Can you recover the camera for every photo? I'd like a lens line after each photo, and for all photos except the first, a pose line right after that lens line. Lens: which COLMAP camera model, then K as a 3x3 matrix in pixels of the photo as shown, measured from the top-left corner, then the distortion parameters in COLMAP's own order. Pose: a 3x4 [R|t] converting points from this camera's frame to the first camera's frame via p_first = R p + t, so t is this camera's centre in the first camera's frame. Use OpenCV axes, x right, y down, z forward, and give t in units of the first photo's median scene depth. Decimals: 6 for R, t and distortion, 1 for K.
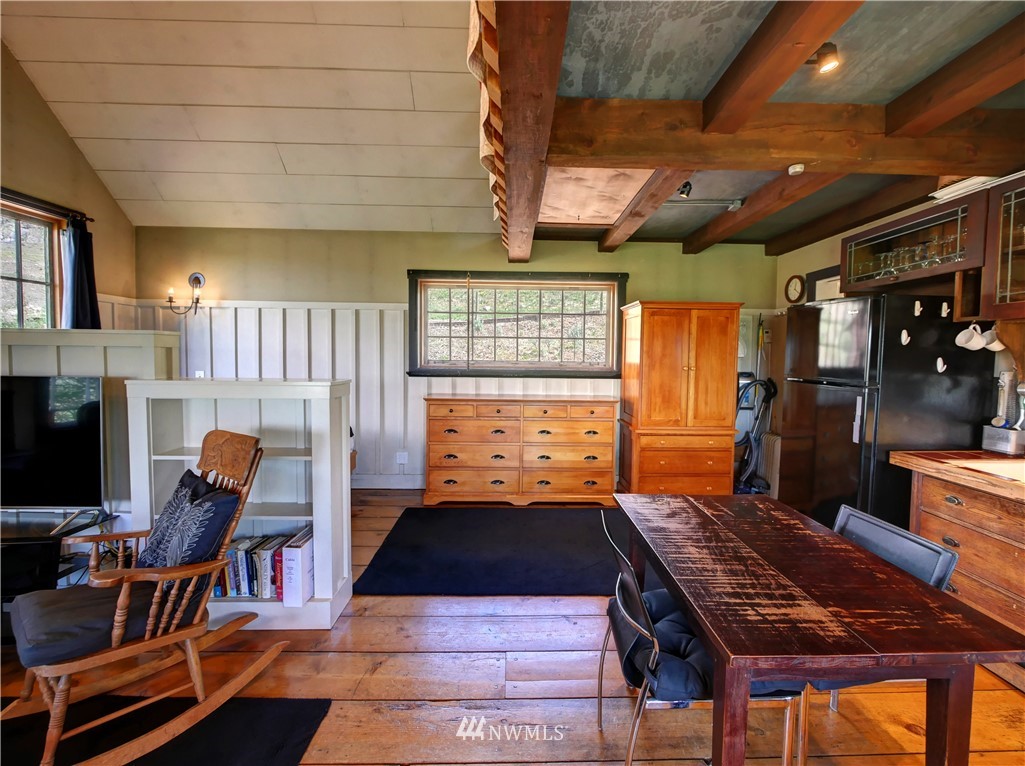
lens RADIAL K [[427.7, 0, 522.6], [0, 427.7, 375.4], [0, 0, 1]] dist [-0.004025, -0.000270]
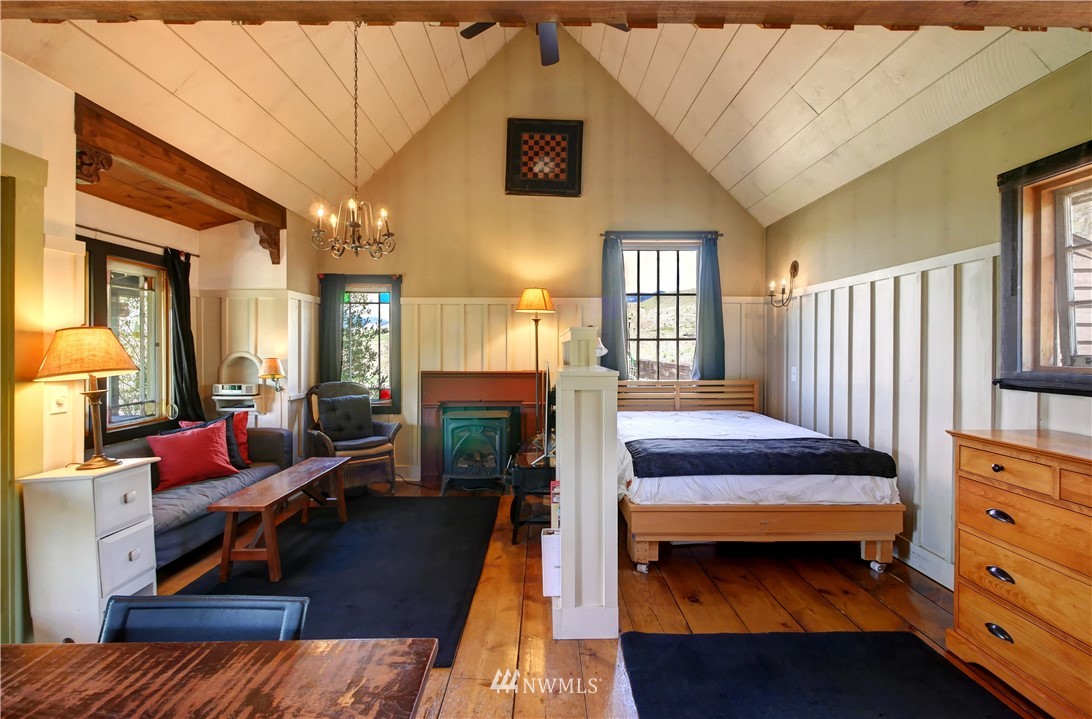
lens RADIAL K [[503.6, 0, 554.8], [0, 503.6, 350.1], [0, 0, 1]] dist [0.000721, 0.000968]
pose [[-0.004807, -0.009387, -0.999944, 0.355137], [-0.050767, 0.998669, -0.009131, -0.011255], [0.998699, 0.050721, -0.005277, 0.535956]]
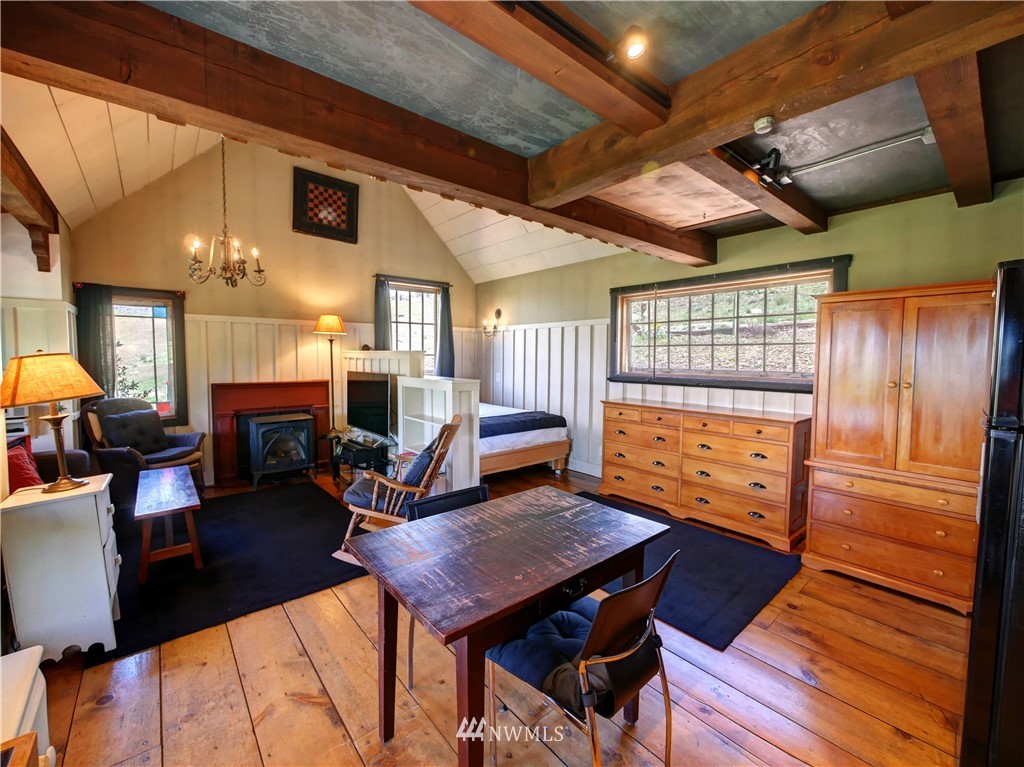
lens RADIAL K [[422.9, 0, 516.6], [0, 422.9, 380.1], [0, 0, 1]] dist [-0.002424, -0.000025]
pose [[0.632629, 0.035874, -0.773624, 0.502608], [-0.036627, 0.999195, 0.016383, -0.012209], [0.773588, 0.017971, 0.633433, 0.097724]]
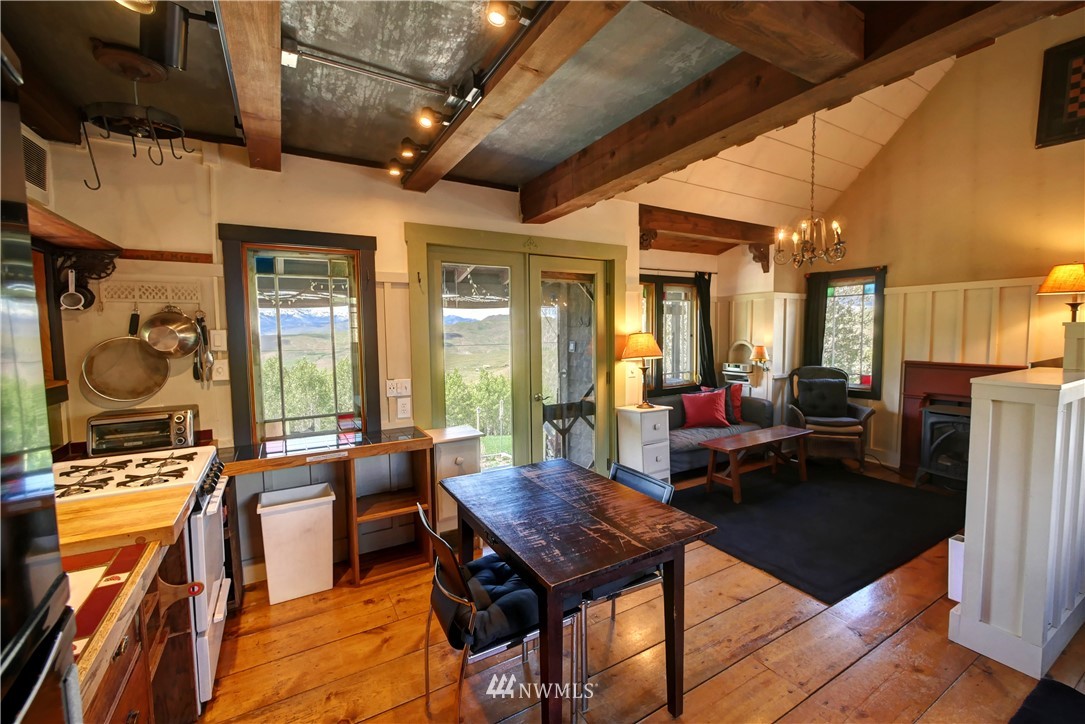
lens RADIAL K [[451.4, 0, 542.5], [0, 451.4, 362.0], [0, 0, 1]] dist [-0.009323, 0.000438]
pose [[-0.876731, 0.035409, -0.479676, 0.431597], [-0.020538, 0.993621, 0.110886, -0.056907], [0.480542, 0.107069, -0.870411, 0.746678]]
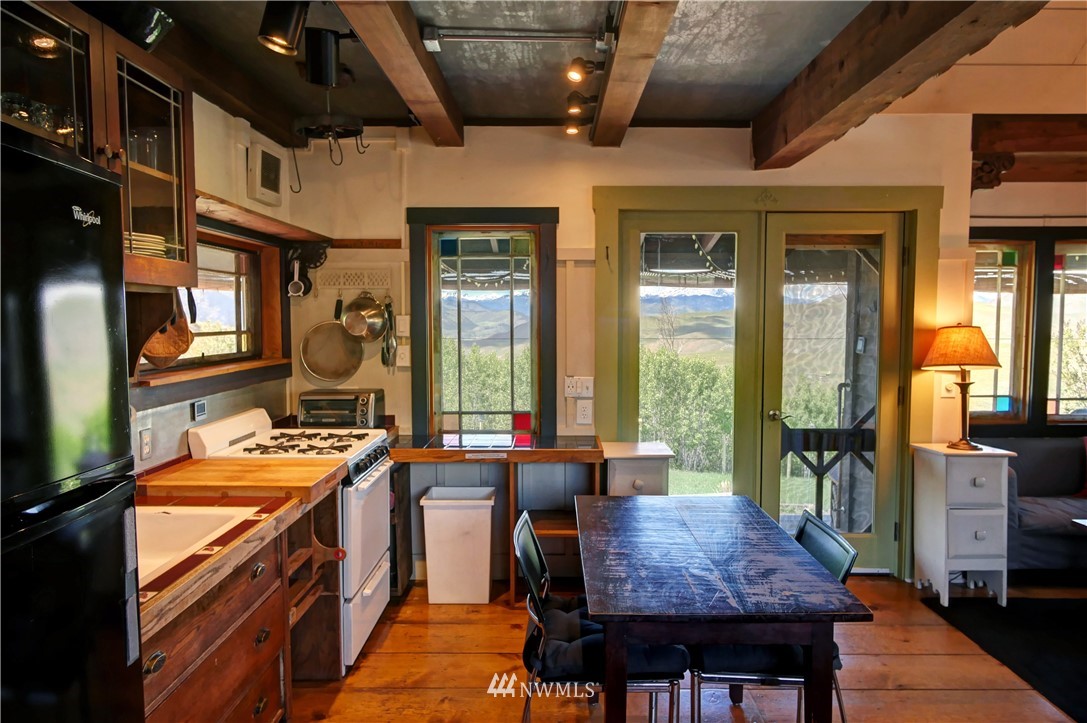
lens RADIAL K [[646.0, 0, 544.1], [0, 646.0, 359.5], [0, 0, 1]] dist [-0.003148, -0.001407]
pose [[-0.999288, -0.011177, 0.036024, 0.293473], [-0.006952, 0.993302, 0.115336, -0.066606], [-0.037072, 0.115004, -0.992673, 0.869569]]
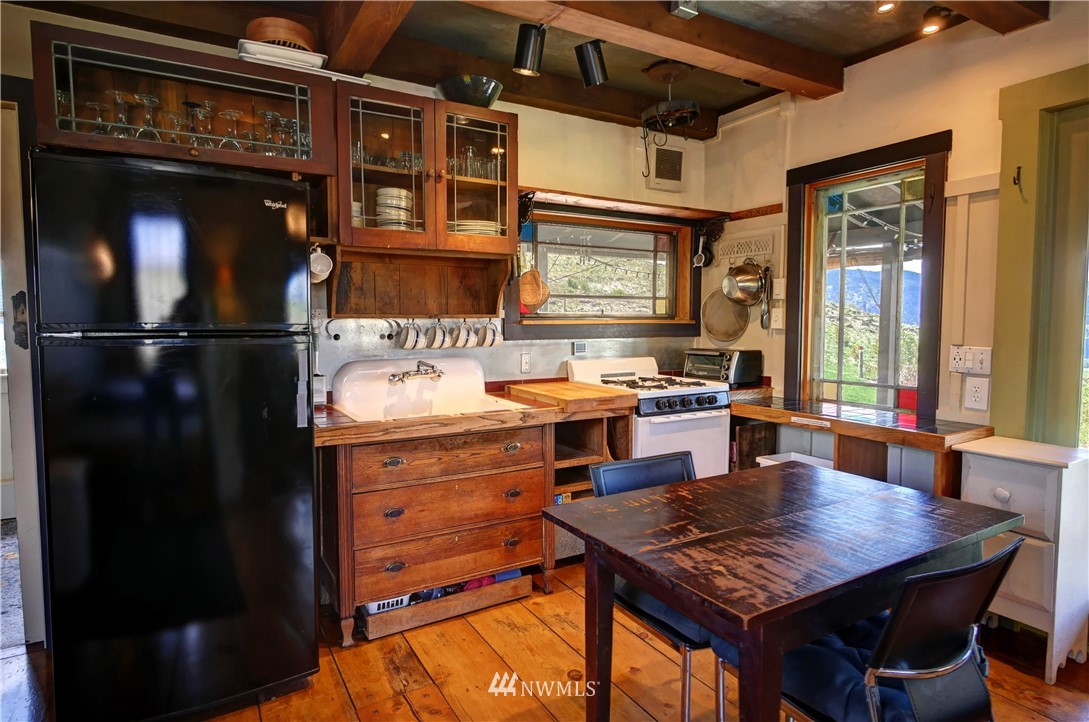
lens RADIAL K [[600.4, 0, 553.2], [0, 600.4, 357.5], [0, 0, 1]] dist [0.000161, -0.000542]
pose [[-0.490912, -0.066672, 0.868654, -0.073280], [0.038546, 0.994429, 0.098109, -0.005495], [-0.870356, 0.081646, -0.485607, 0.670964]]
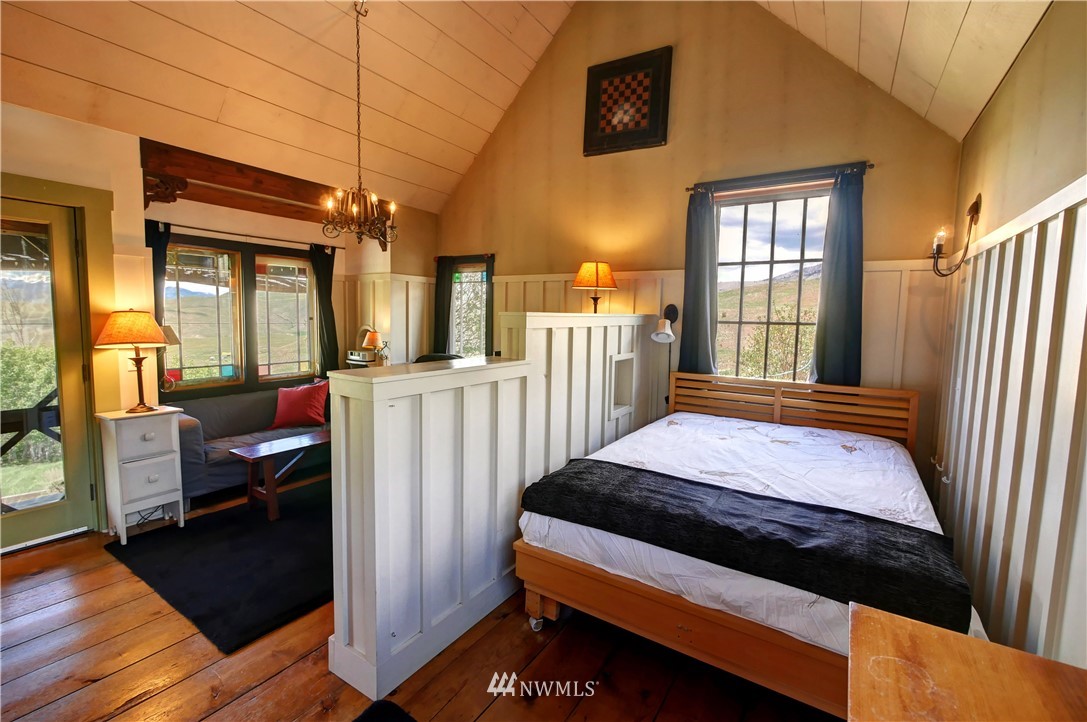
lens RADIAL K [[470.4, 0, 555.0], [0, 470.4, 353.8], [0, 0, 1]] dist [-0.007594, 0.000204]
pose [[-0.555086, 0.044927, -0.830579, 0.018051], [-0.069788, 0.992504, 0.100326, -0.070150], [0.828860, 0.113654, -0.547790, 0.976233]]
